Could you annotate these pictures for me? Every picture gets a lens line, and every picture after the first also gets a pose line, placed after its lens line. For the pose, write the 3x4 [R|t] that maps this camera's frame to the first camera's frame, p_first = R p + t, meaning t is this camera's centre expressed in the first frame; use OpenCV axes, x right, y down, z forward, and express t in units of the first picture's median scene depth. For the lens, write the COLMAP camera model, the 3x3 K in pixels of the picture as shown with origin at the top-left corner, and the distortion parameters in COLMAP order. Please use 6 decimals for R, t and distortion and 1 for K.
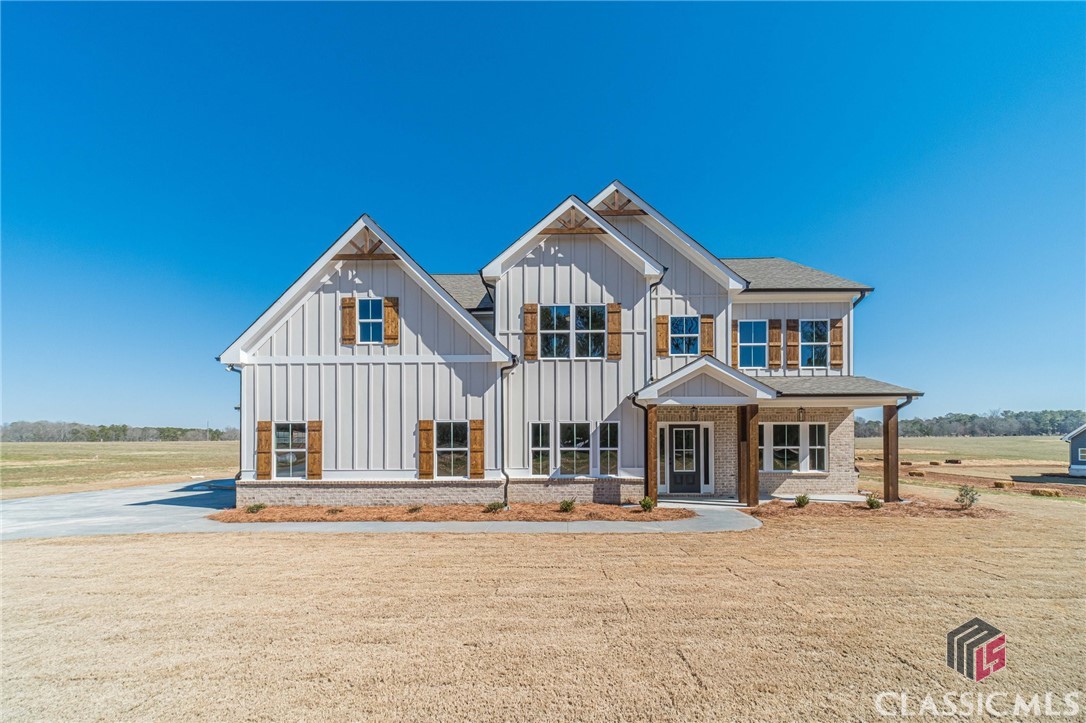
lens RADIAL K [[440.4, 0, 548.6], [0, 440.4, 348.5], [0, 0, 1]] dist [0.001119, 0.000075]
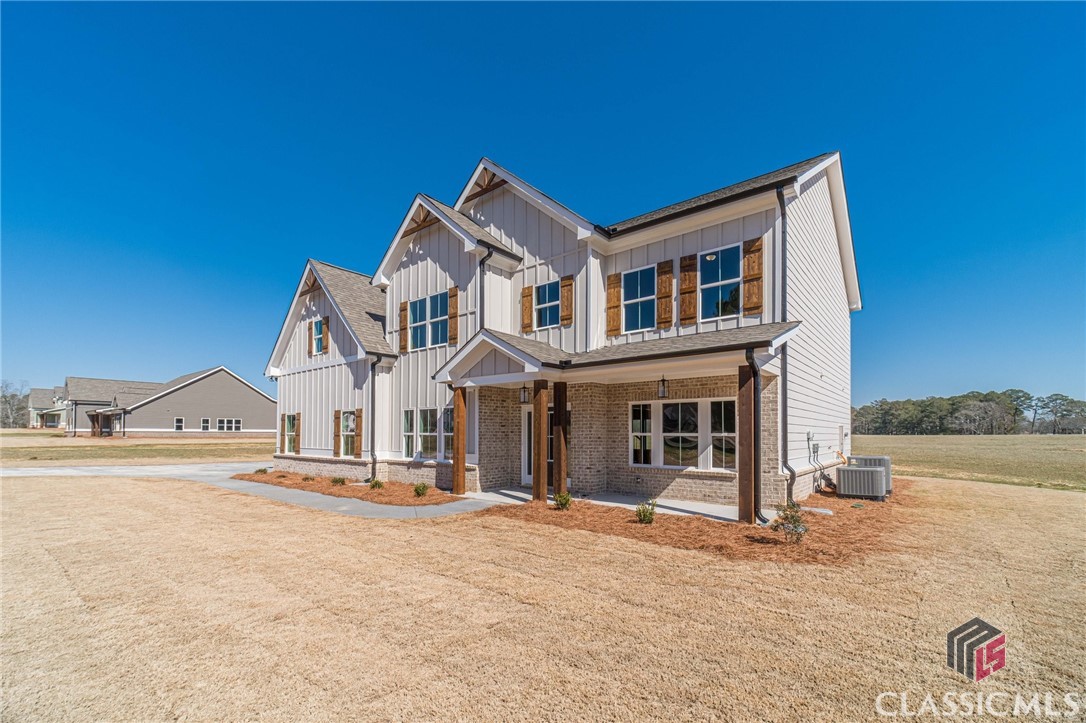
lens RADIAL K [[448.6, 0, 543.2], [0, 448.6, 333.8], [0, 0, 1]] dist [0.000704, 0.000007]
pose [[0.790447, -0.130101, -0.598554, 0.836191], [0.120085, 0.991135, -0.056847, 0.077410], [0.600644, -0.026943, 0.799063, 0.289205]]
